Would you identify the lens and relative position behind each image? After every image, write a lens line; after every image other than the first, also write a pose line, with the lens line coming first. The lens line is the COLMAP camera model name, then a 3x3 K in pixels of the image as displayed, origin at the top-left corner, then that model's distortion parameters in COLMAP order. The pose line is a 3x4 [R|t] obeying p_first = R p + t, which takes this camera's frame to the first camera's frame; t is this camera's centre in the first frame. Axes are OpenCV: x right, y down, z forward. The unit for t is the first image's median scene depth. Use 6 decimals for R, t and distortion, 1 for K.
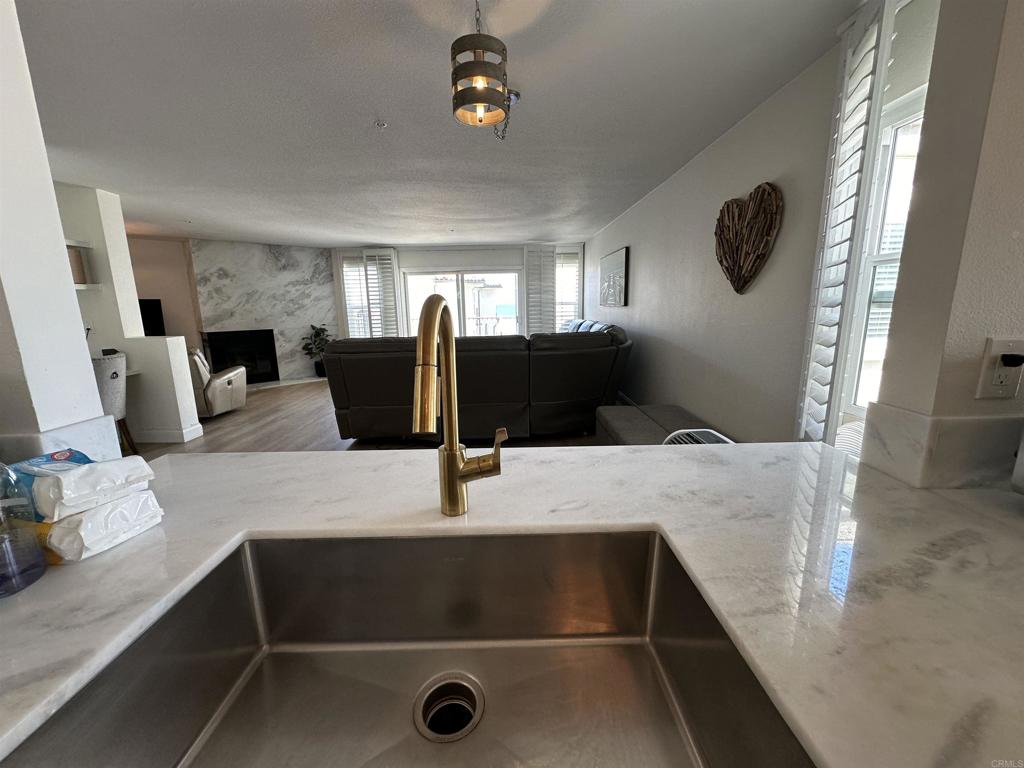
lens RADIAL K [[408.1, 0, 512.0], [0, 408.1, 384.0], [0, 0, 1]] dist [-0.003275, 0.000040]
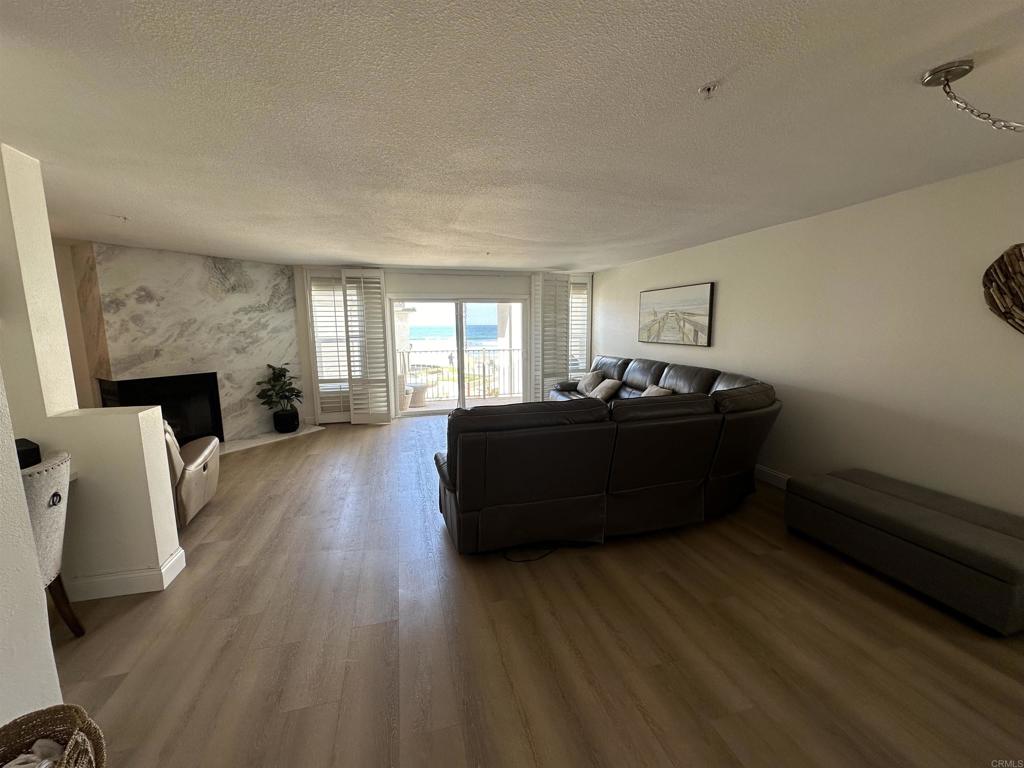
lens RADIAL K [[407.8, 0, 512.0], [0, 407.8, 384.0], [0, 0, 1]] dist [-0.000845, 0.000040]
pose [[0.966403, -0.026052, 0.255707, -0.260323], [0.039702, 0.998040, -0.048364, -0.056490], [-0.253945, 0.056892, 0.965544, 0.166017]]
